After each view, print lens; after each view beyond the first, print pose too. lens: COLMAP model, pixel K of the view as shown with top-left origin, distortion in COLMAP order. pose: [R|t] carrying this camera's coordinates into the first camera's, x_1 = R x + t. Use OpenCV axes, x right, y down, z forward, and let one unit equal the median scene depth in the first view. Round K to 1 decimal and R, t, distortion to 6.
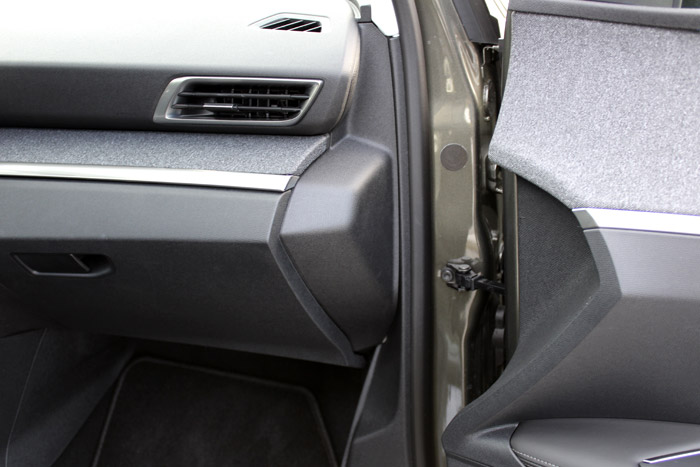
lens RADIAL K [[782.4, 0, 349.5], [0, 782.4, 234.1], [0, 0, 1]] dist [-0.075016, 0.000000]
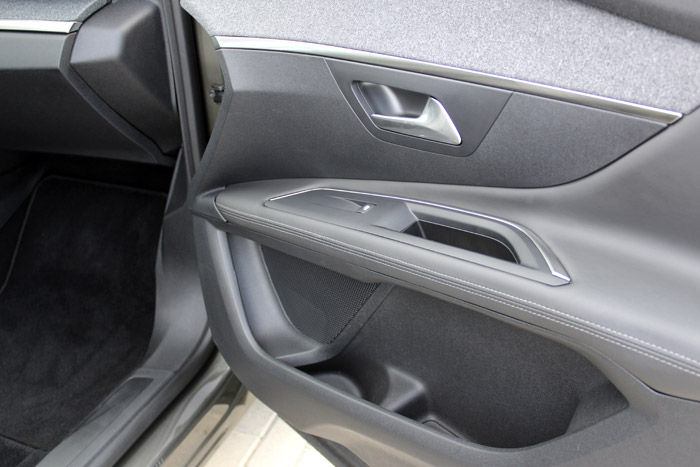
lens RADIAL K [[782.4, 0, 350.3], [0, 782.4, 232.8], [0, 0, 1]] dist [-0.075016, 0.000000]
pose [[0.999773, -0.007963, -0.019749, 0.454160], [0.011310, 0.984391, 0.175632, 0.064219], [0.018042, -0.175815, 0.984258, -0.459931]]
